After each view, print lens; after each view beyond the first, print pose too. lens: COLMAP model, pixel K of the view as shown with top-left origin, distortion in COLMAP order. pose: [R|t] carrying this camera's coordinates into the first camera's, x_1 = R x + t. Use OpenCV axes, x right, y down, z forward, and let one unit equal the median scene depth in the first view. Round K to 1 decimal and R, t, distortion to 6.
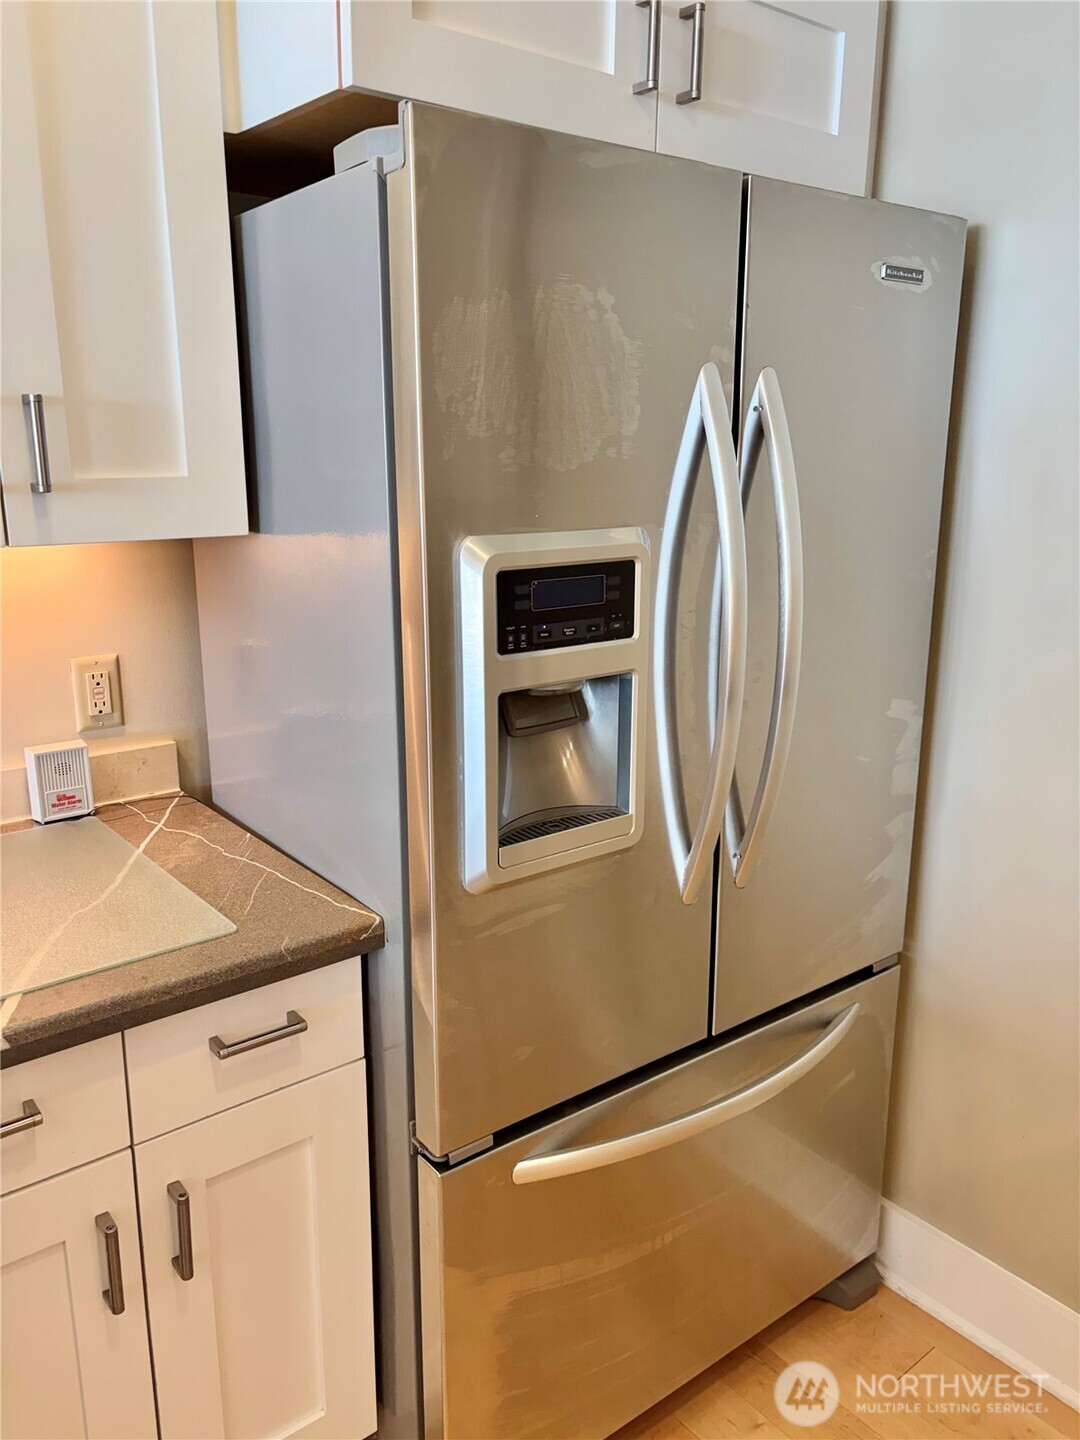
lens RADIAL K [[1087.8, 0, 539.1], [0, 1087.8, 720.6], [0, 0, 1]] dist [0.065678, -0.071823]
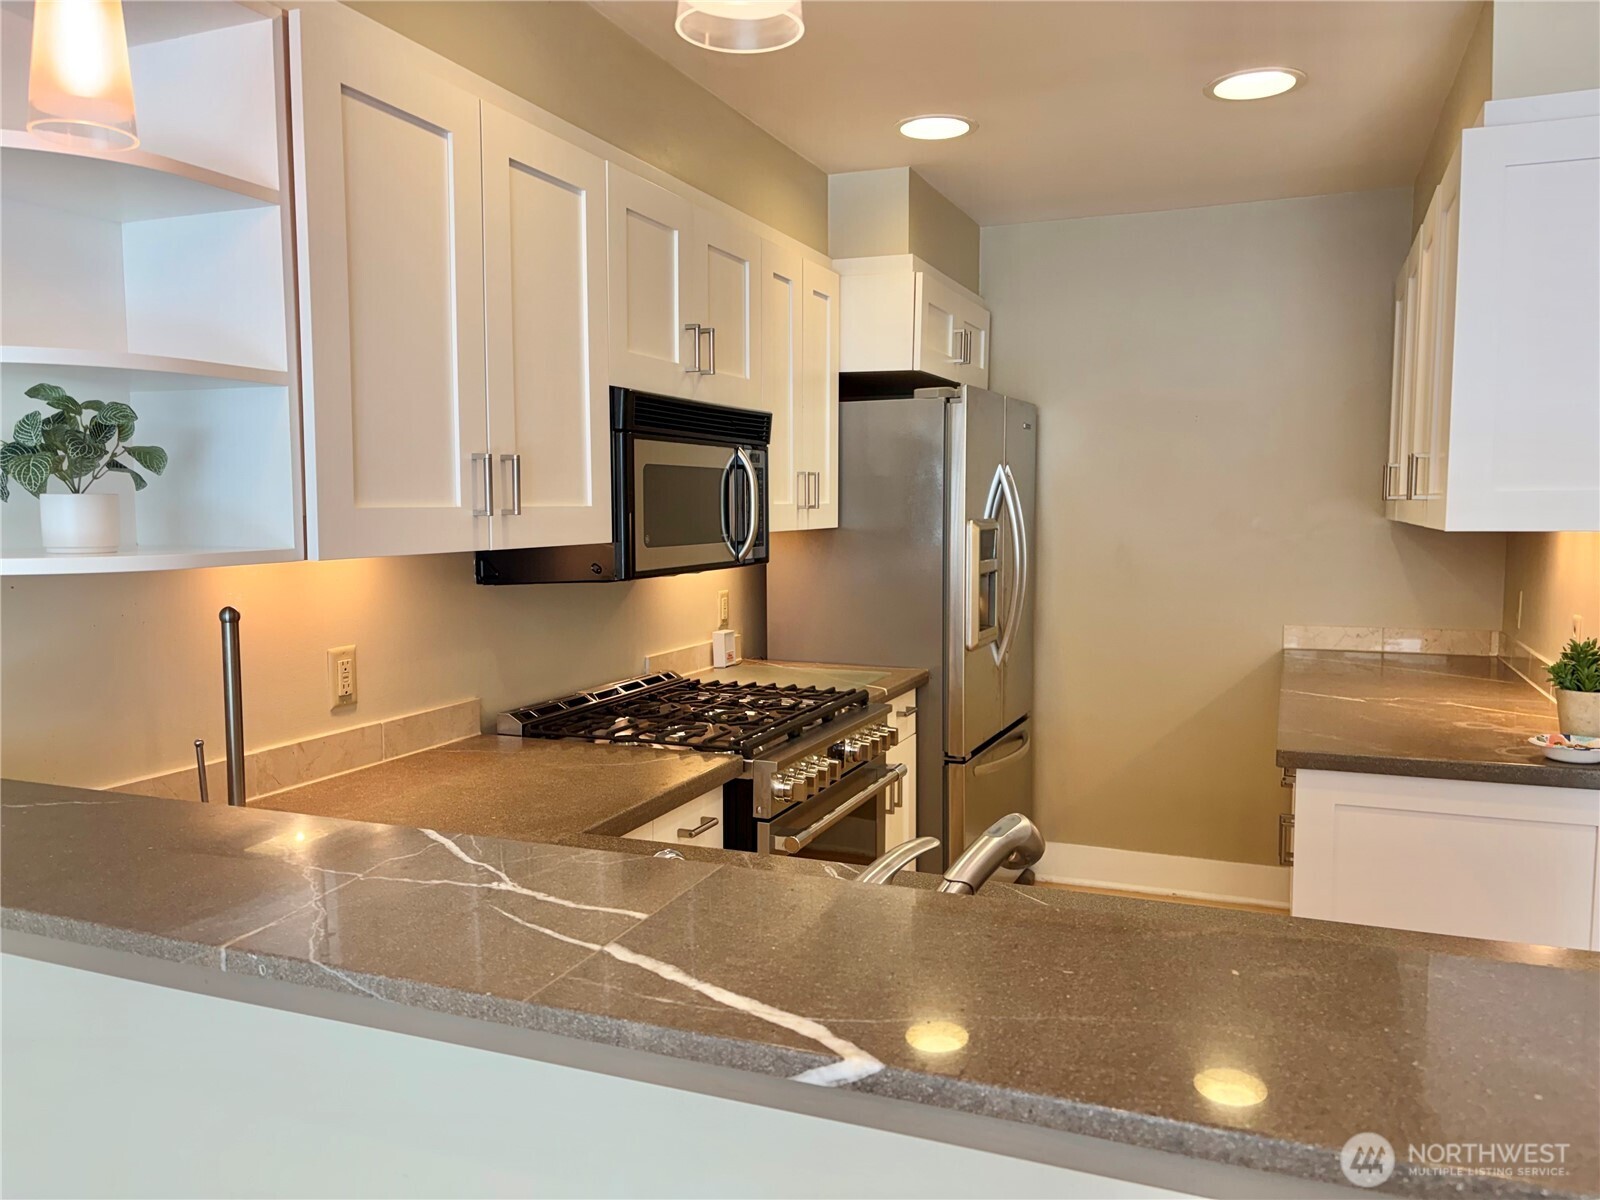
lens RADIAL K [[1208.7, 0, 805.6], [0, 1208.7, 609.8], [0, 0, 1]] dist [0.065678, -0.071823]
pose [[0.860862, -0.047545, 0.506613, -0.651175], [0.120043, 0.986499, -0.111400, 0.117071], [-0.494476, 0.156715, 0.854946, -0.455804]]
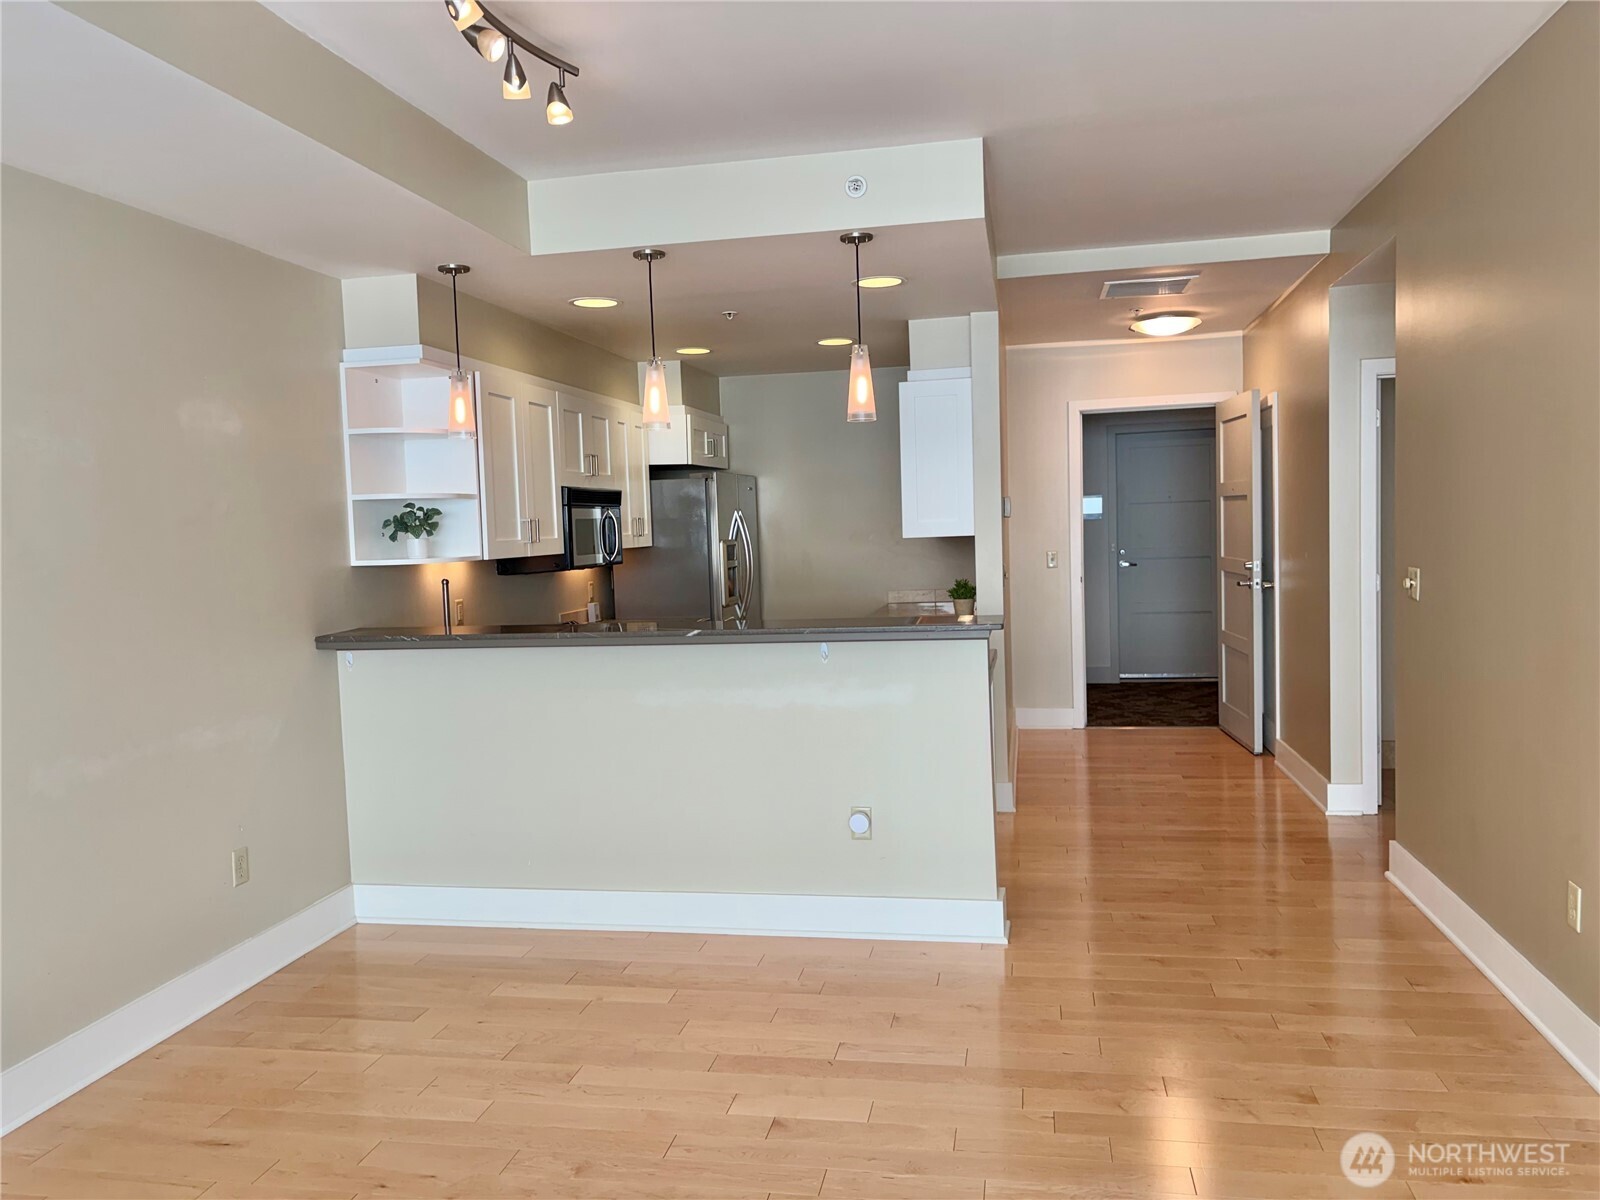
lens RADIAL K [[1208.7, 0, 802.7], [0, 1208.7, 605.5], [0, 0, 1]] dist [0.065678, -0.071823]
pose [[0.746897, -0.068626, 0.661389, -1.211672], [0.185567, 0.976654, -0.108220, 0.284319], [-0.638521, 0.203561, 0.742195, -1.176614]]
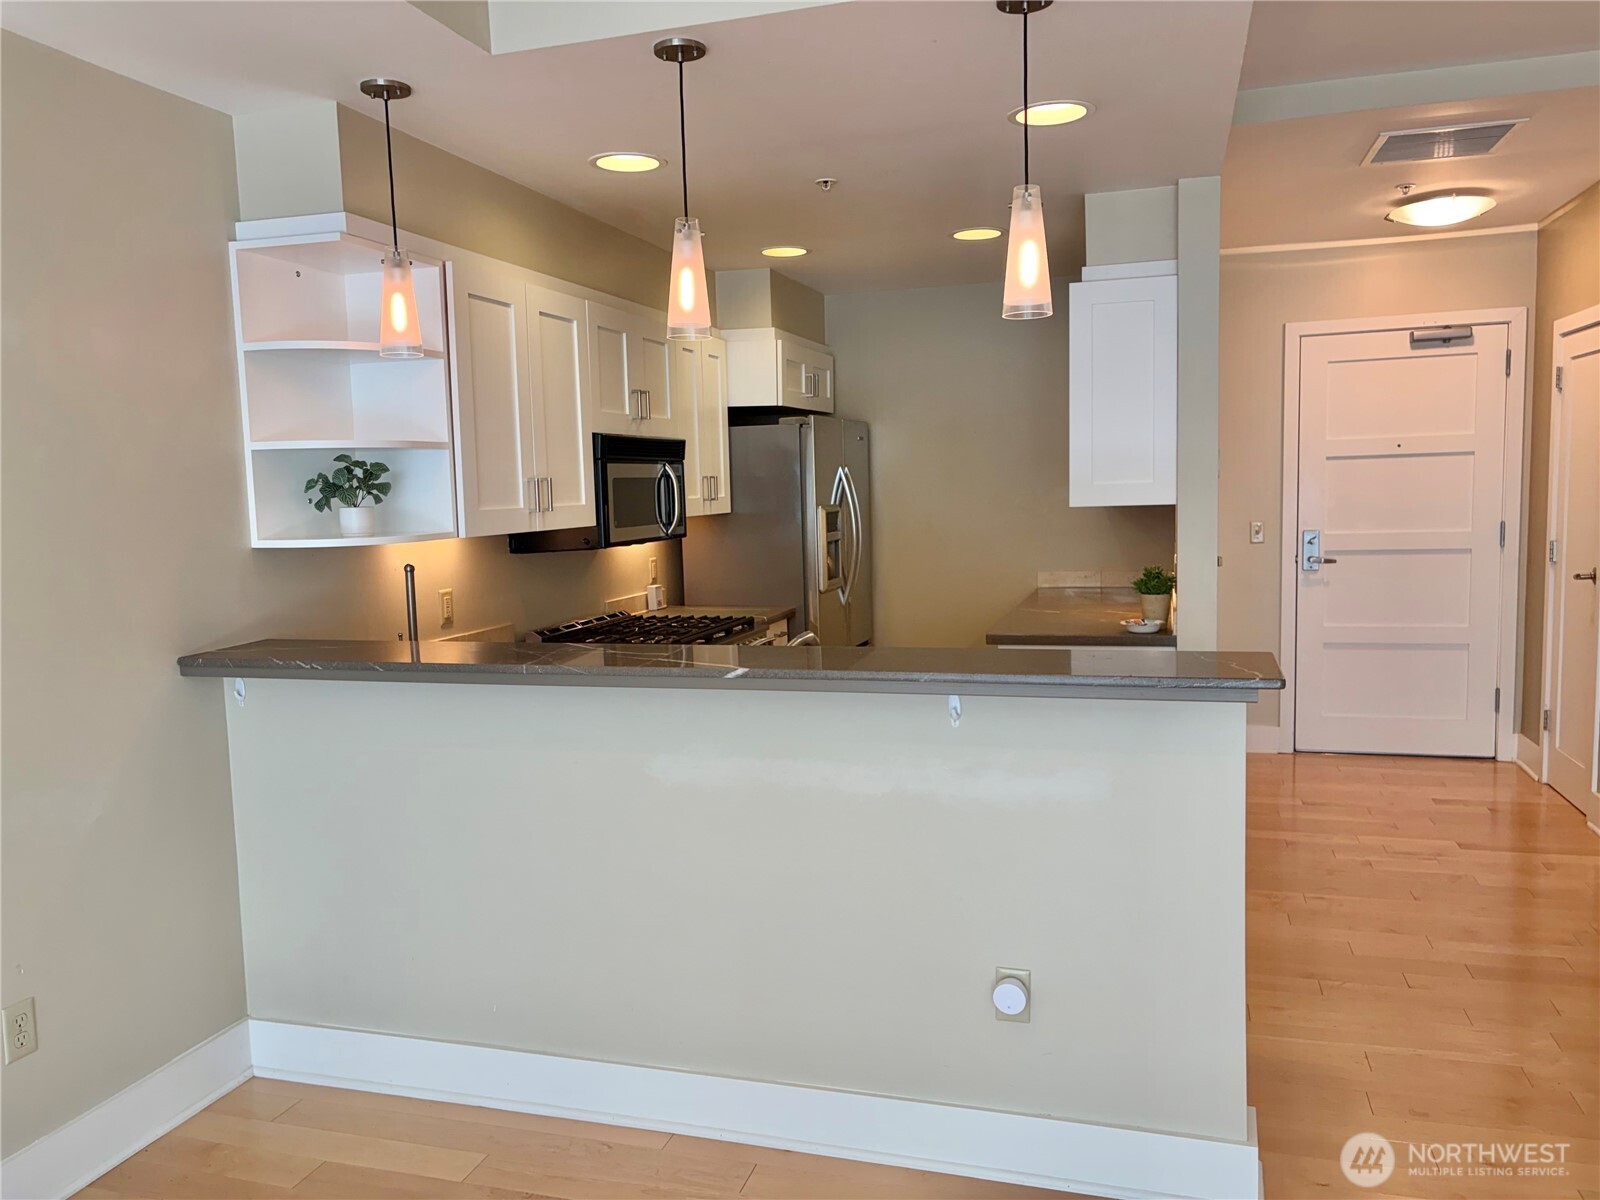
lens RADIAL K [[1208.7, 0, 804.0], [0, 1208.7, 604.2], [0, 0, 1]] dist [0.065678, -0.071823]
pose [[0.812765, -0.079731, 0.577110, -0.904090], [0.160354, 0.982945, -0.090033, 0.198071], [-0.560089, 0.165717, 0.811688, -0.850991]]
